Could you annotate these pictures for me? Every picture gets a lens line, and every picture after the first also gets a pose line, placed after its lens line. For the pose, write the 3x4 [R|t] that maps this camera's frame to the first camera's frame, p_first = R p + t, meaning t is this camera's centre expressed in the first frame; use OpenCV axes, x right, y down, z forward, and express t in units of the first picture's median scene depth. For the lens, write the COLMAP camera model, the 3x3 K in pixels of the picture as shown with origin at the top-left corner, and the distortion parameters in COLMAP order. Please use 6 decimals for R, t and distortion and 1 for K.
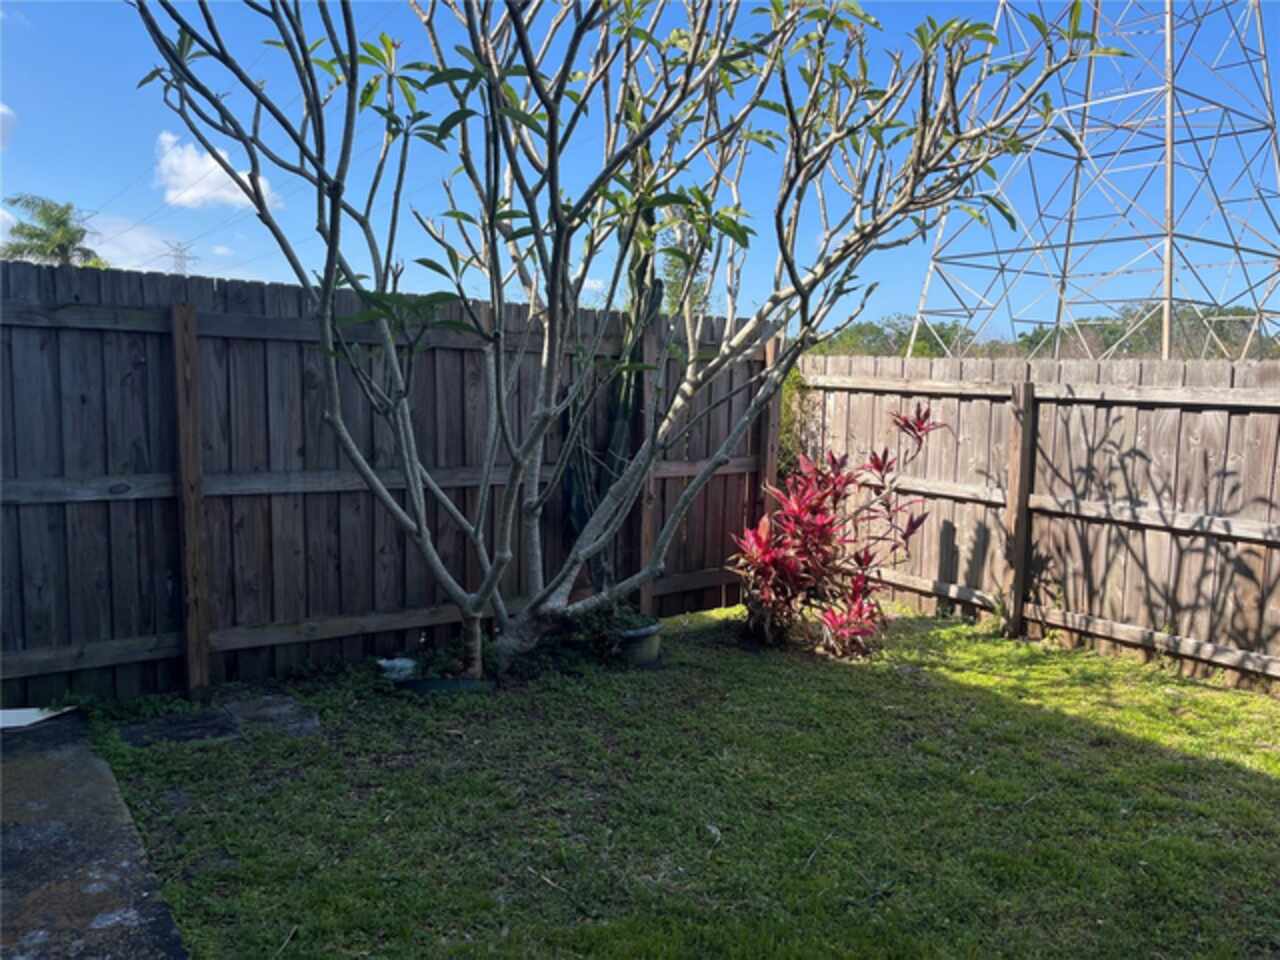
lens RADIAL K [[968.4, 0, 640.0], [0, 968.4, 480.0], [0, 0, 1]] dist [0.039576, -0.080193]
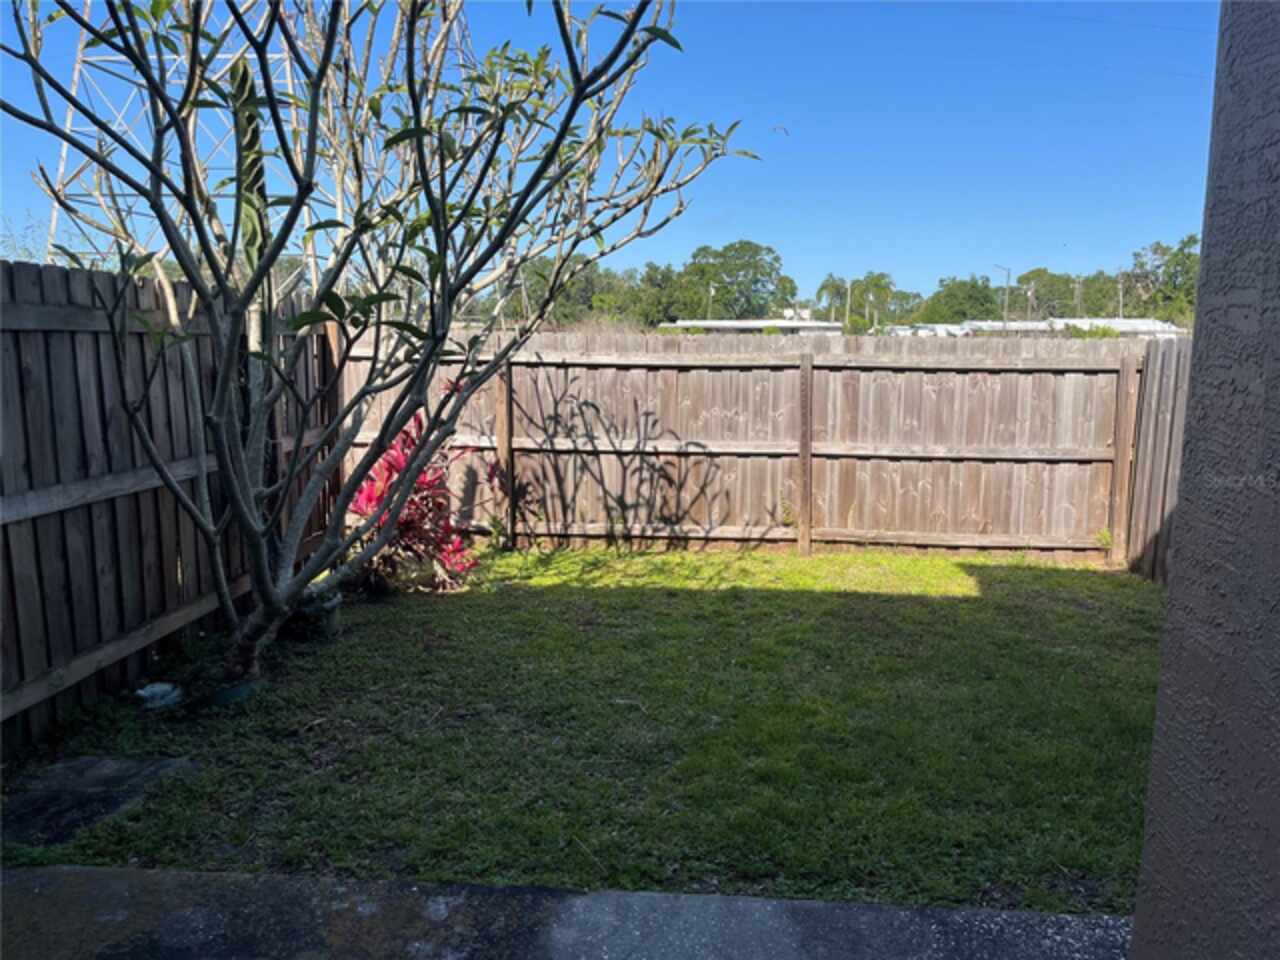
lens RADIAL K [[974.1, 0, 641.7], [0, 974.1, 504.6], [0, 0, 1]] dist [-0.003347, -0.001948]
pose [[0.608552, -0.147043, 0.779771, -0.543630], [0.082414, 0.989079, 0.122195, -0.044355], [-0.789223, -0.010098, 0.614024, 0.080554]]
